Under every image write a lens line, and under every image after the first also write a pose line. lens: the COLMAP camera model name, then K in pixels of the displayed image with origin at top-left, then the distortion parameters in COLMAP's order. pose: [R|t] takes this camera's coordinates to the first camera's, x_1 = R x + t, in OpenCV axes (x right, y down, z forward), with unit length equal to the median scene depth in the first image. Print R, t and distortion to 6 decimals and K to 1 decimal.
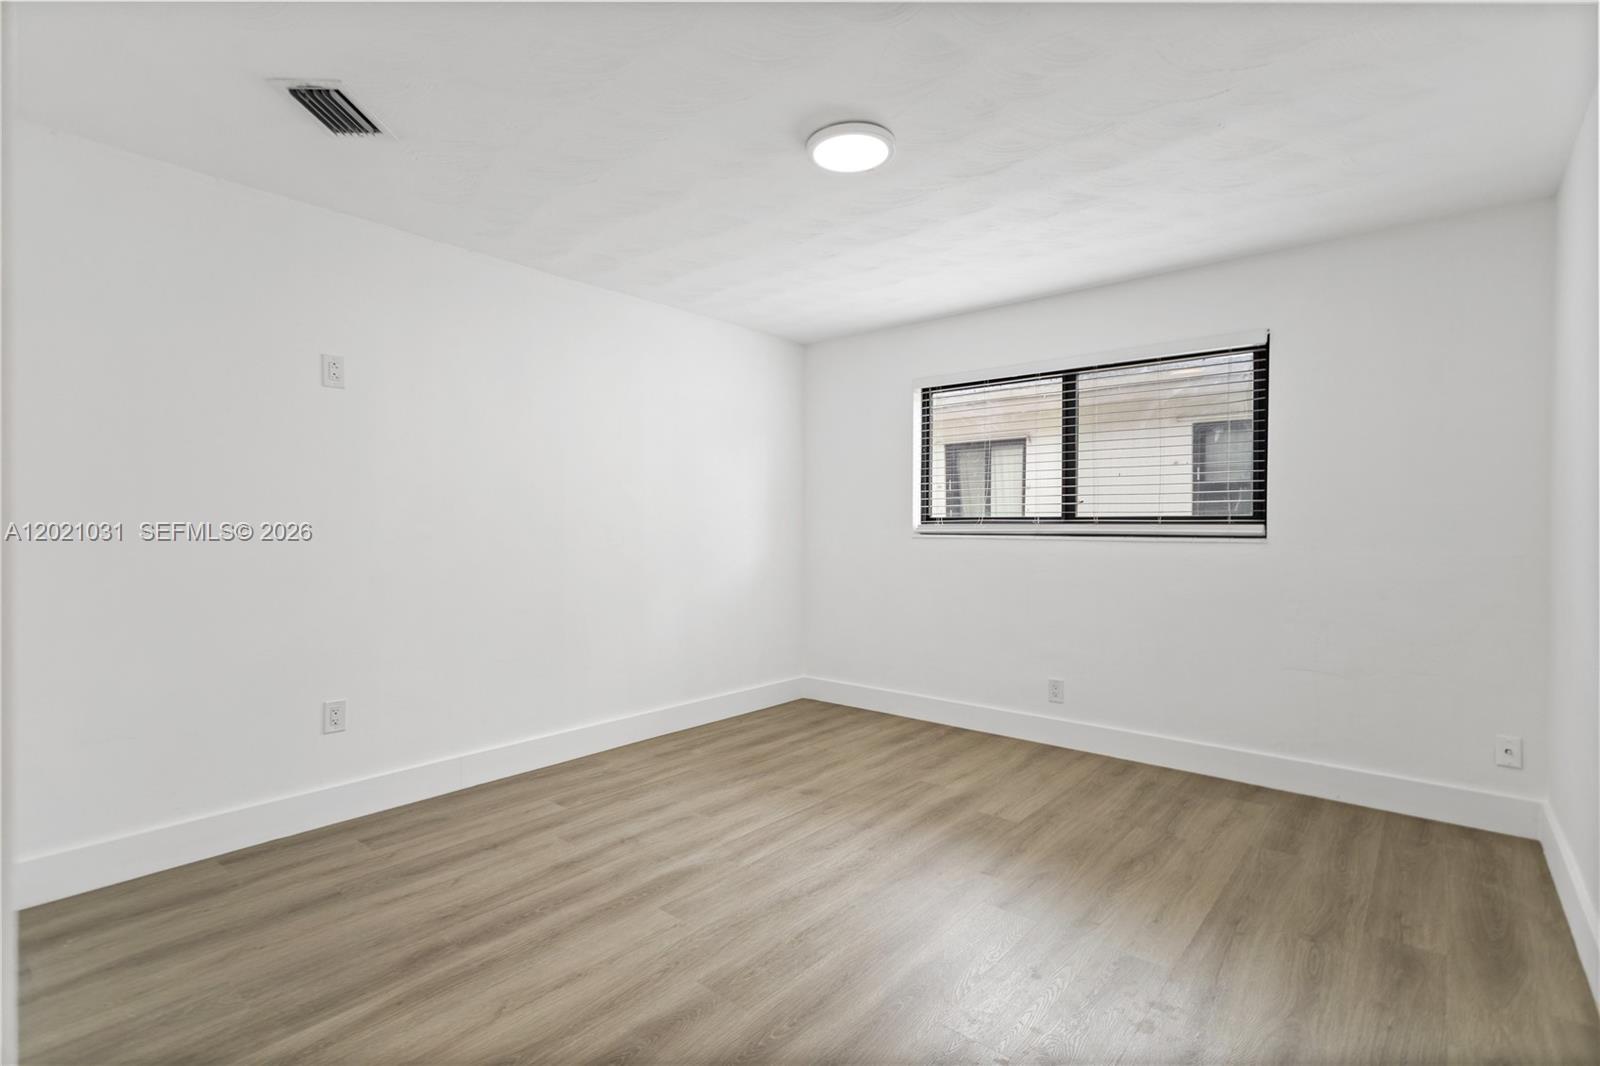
lens RADIAL K [[757.1, 0, 787.6], [0, 757.1, 531.9], [0, 0, 1]] dist [0.001746, 0.000727]
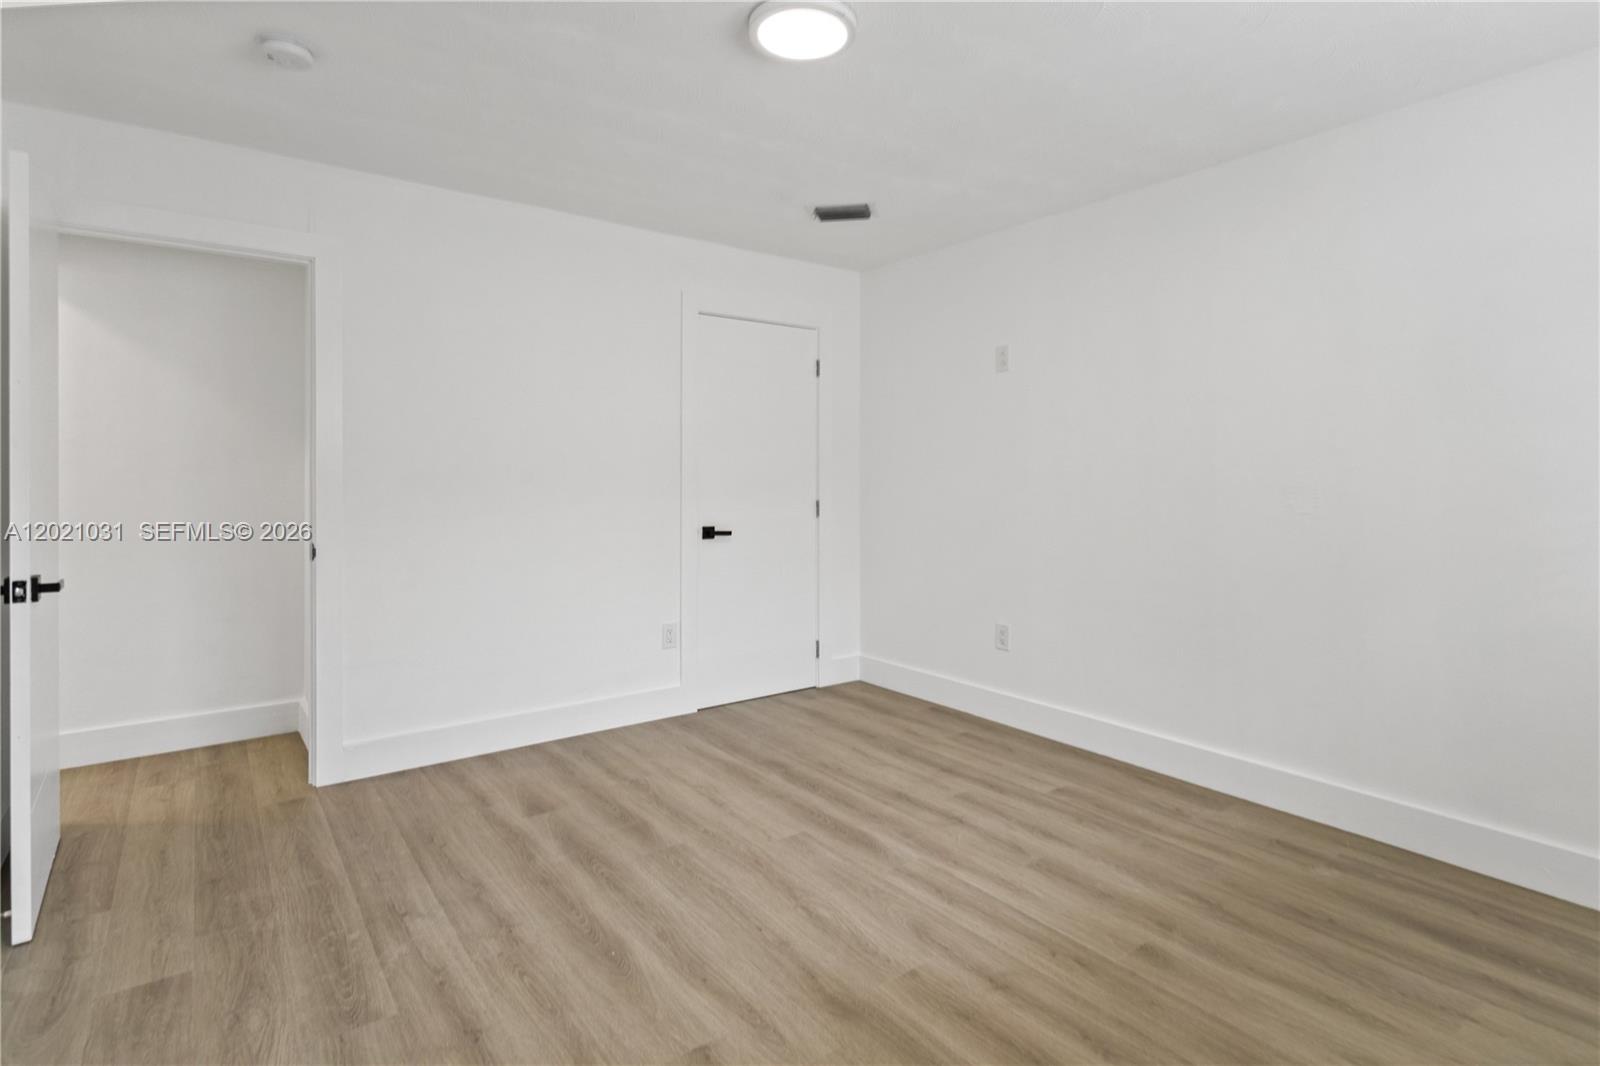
lens RADIAL K [[785.7, 0, 801.6], [0, 785.7, 523.2], [0, 0, 1]] dist [0.001387, 0.000955]
pose [[-0.212224, 0.058191, -0.975487, 0.683961], [-0.005286, 0.998143, 0.060692, -0.020569], [0.977207, 0.018037, -0.211522, 0.901157]]
